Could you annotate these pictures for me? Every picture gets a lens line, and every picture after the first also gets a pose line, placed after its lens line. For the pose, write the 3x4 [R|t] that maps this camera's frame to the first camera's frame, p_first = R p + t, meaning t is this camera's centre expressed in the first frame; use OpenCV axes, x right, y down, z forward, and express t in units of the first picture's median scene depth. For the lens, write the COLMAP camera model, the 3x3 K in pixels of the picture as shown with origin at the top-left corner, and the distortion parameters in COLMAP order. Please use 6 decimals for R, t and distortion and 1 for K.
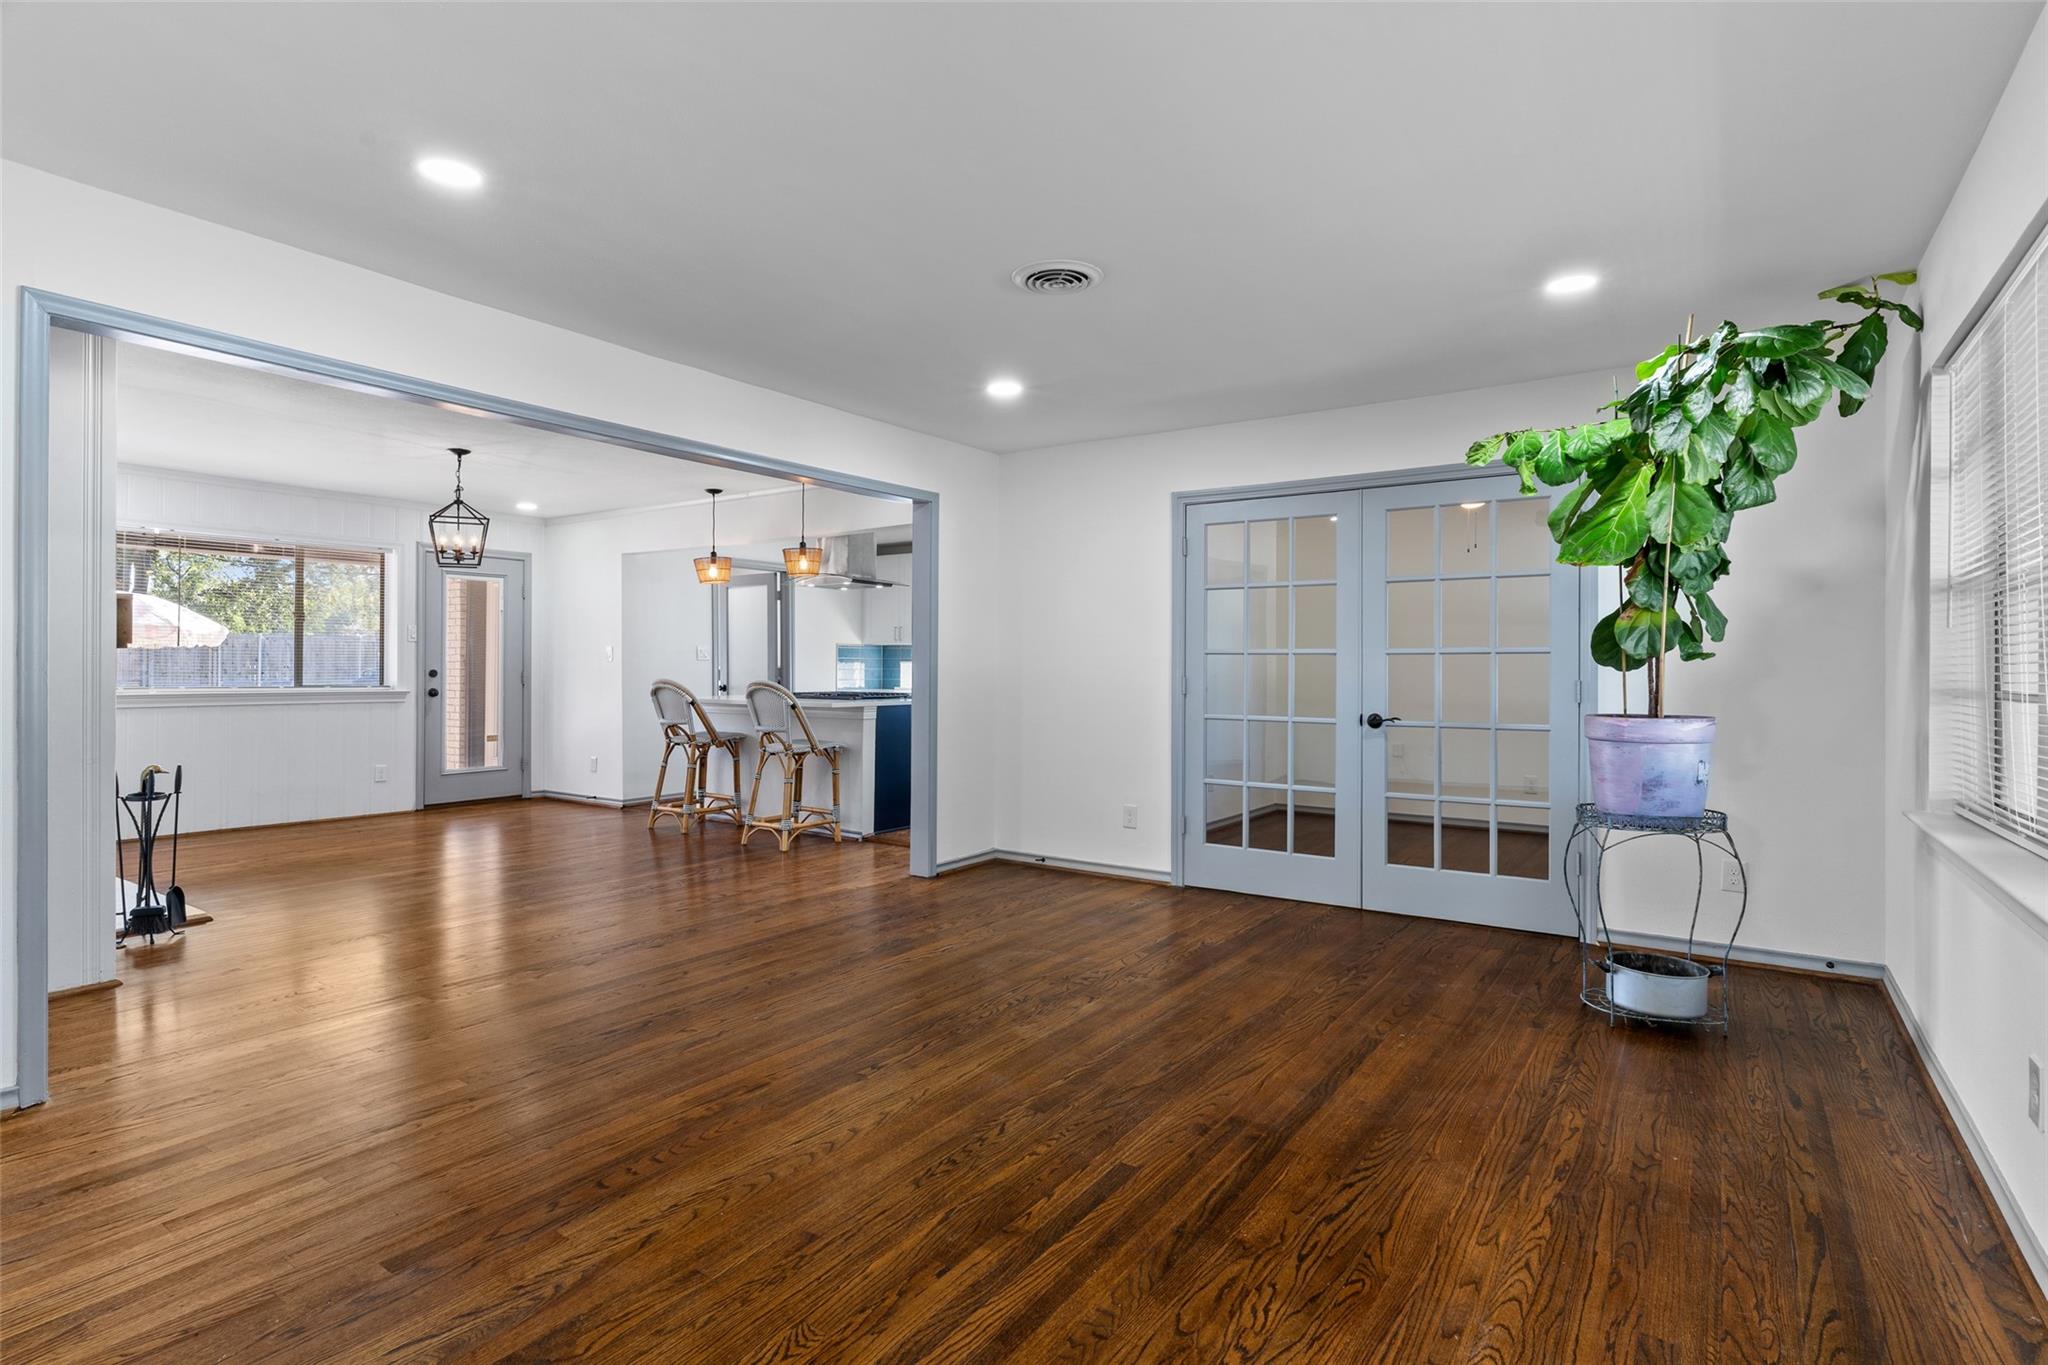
lens RADIAL K [[1013.4, 0, 1010.3], [0, 1013.4, 667.8], [0, 0, 1]] dist [0.000060, 0.000251]
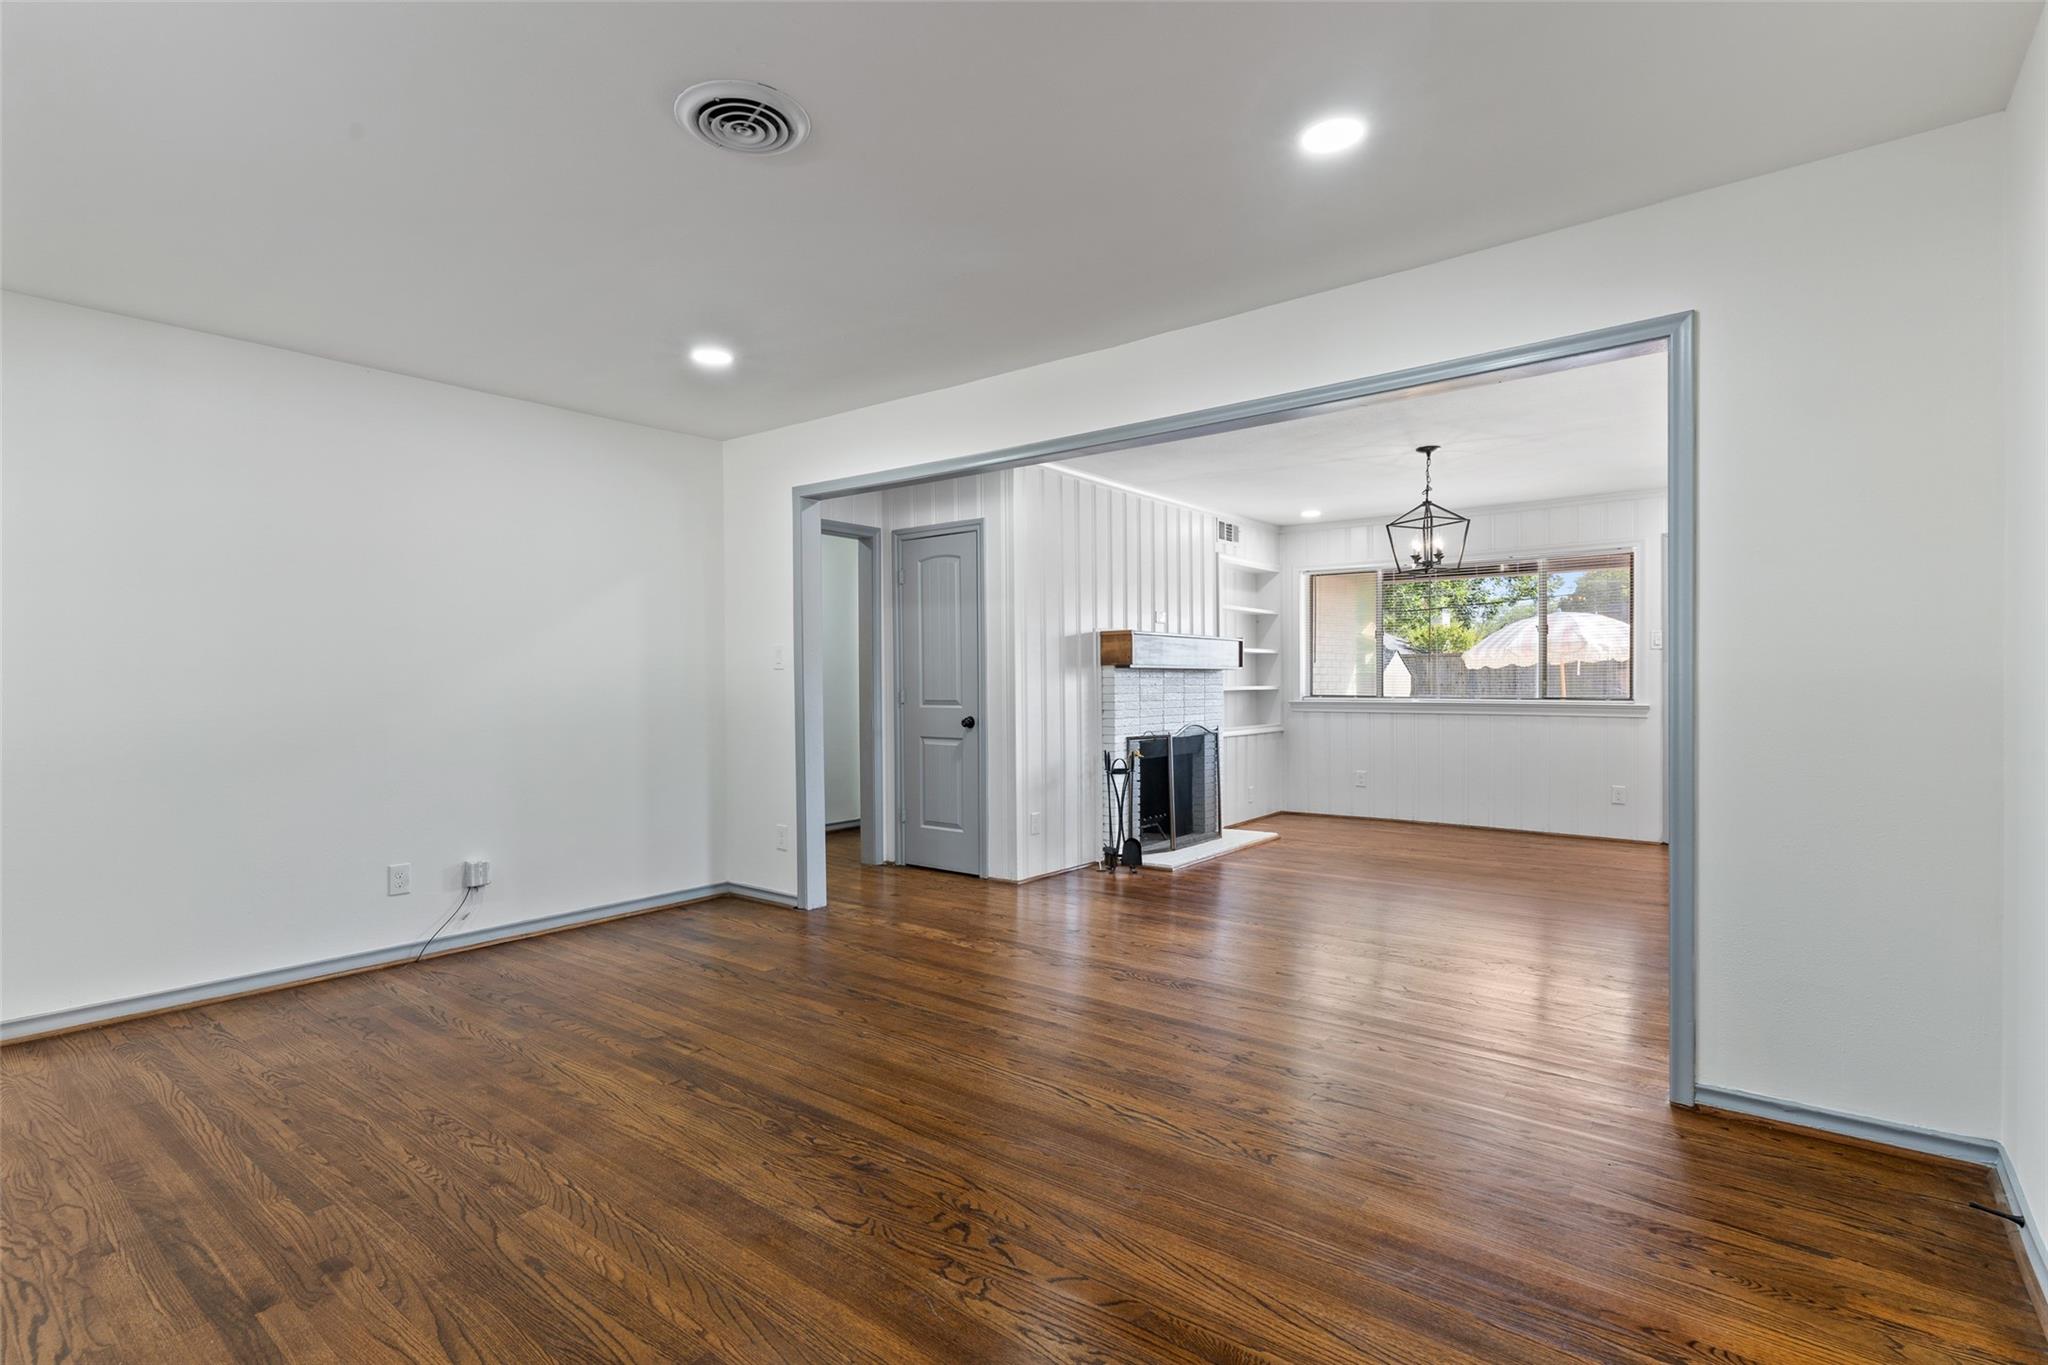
lens RADIAL K [[984.2, 0, 1010.0], [0, 984.2, 691.3], [0, 0, 1]] dist [0.002460, 0.000763]
pose [[-0.062582, 0.007009, -0.998015, 0.328636], [0.005597, 0.999962, 0.006671, 0.001910], [0.998024, -0.005169, -0.062619, 0.562827]]
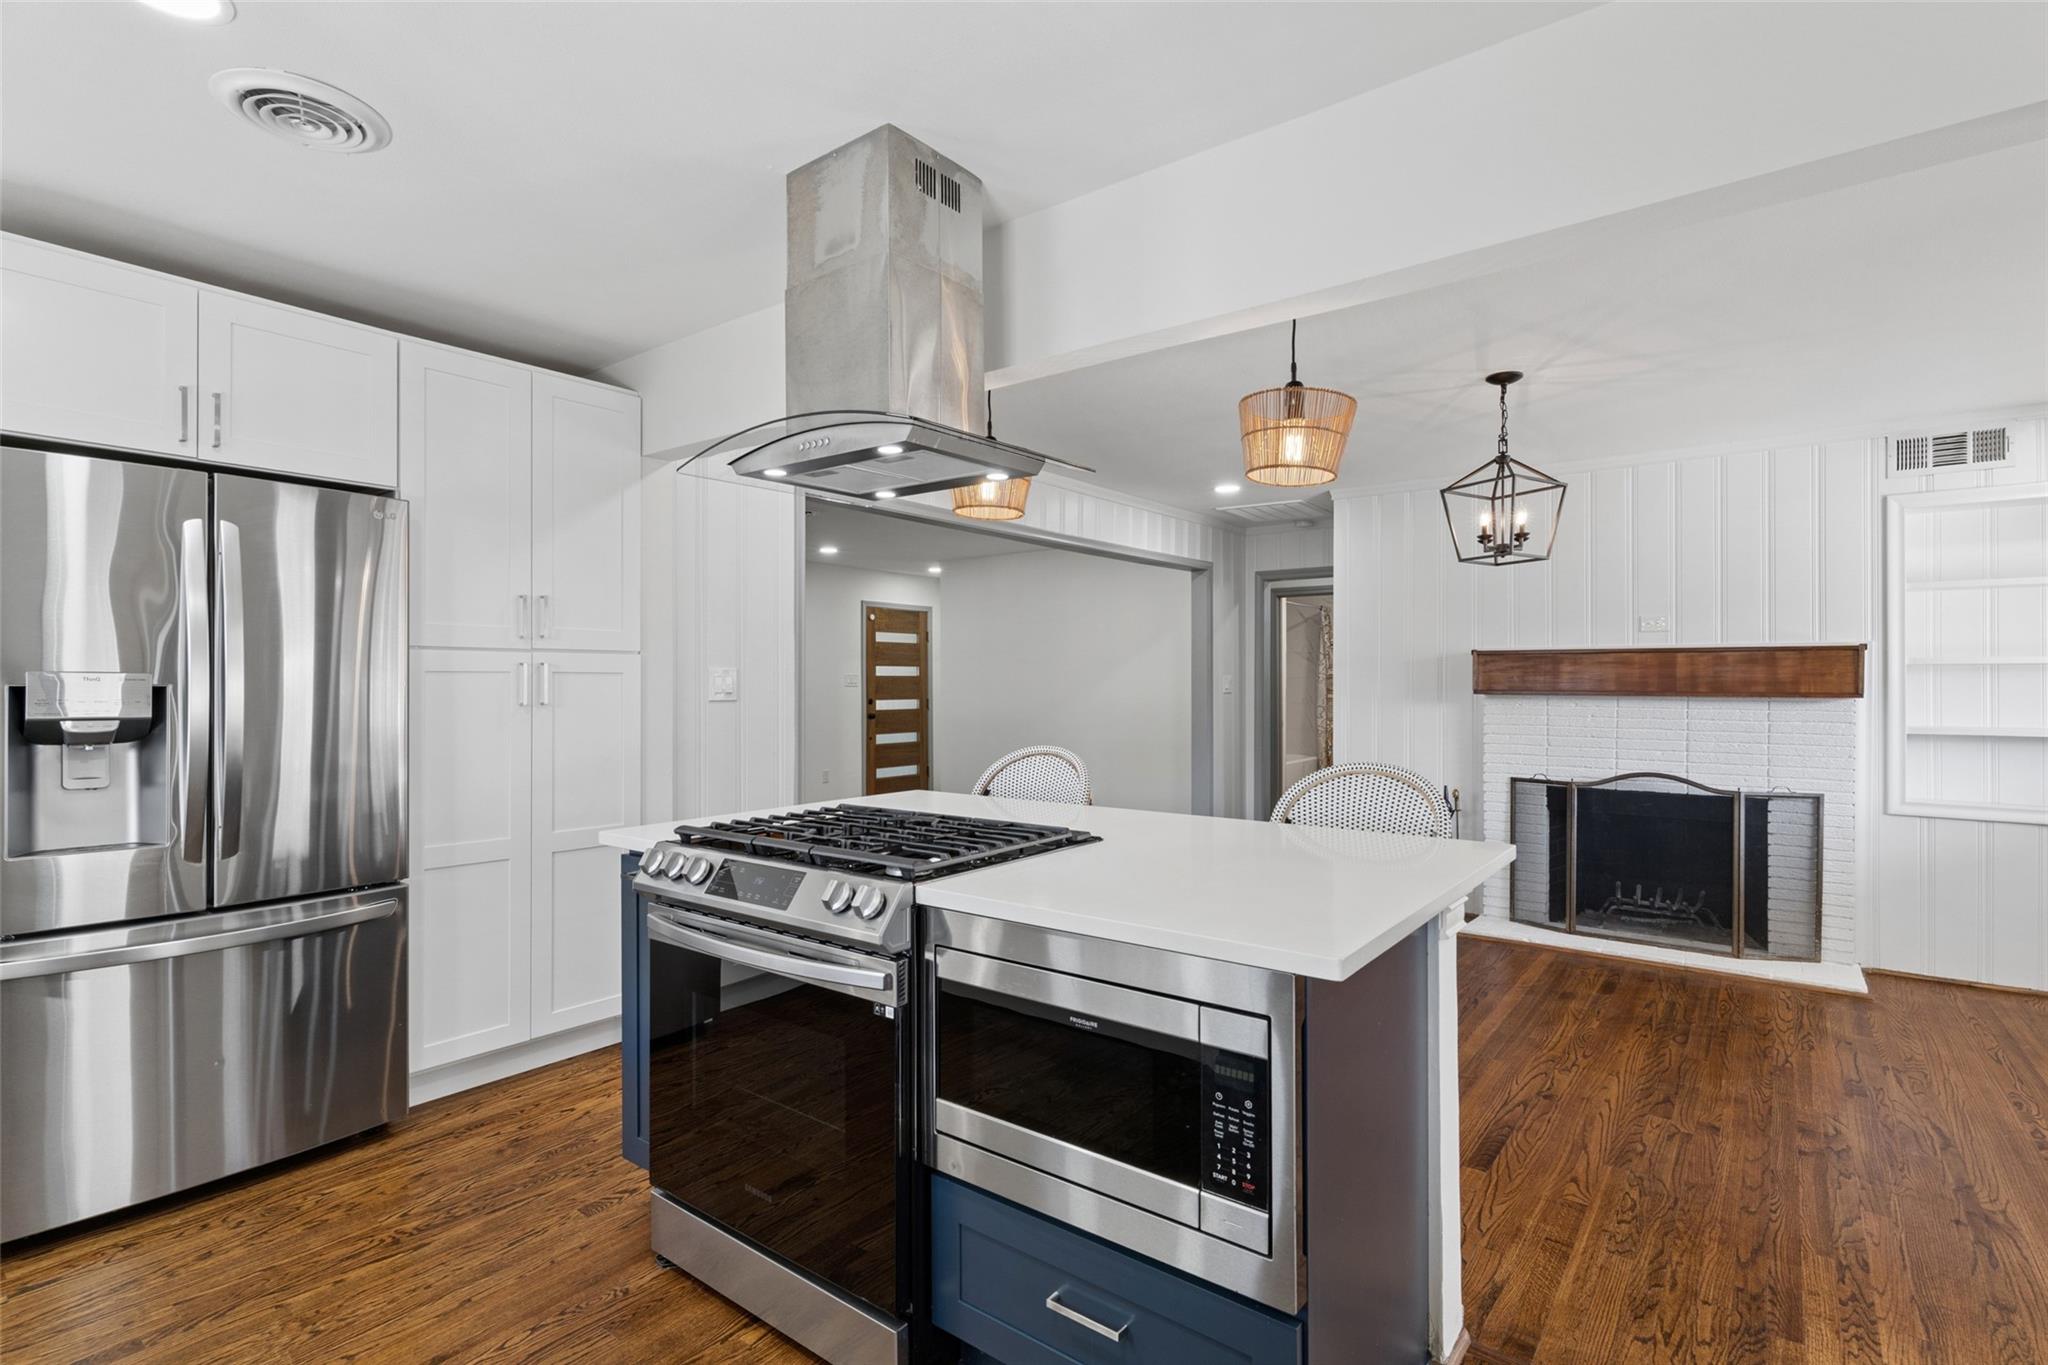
lens RADIAL K [[975.7, 0, 1007.6], [0, 975.7, 681.2], [0, 0, 1]] dist [0.002511, 0.000265]
pose [[-0.998436, -0.006214, 0.055552, -0.228017], [-0.006270, 0.999980, -0.000831, -0.019001], [-0.055546, -0.001178, -0.998455, 1.363188]]
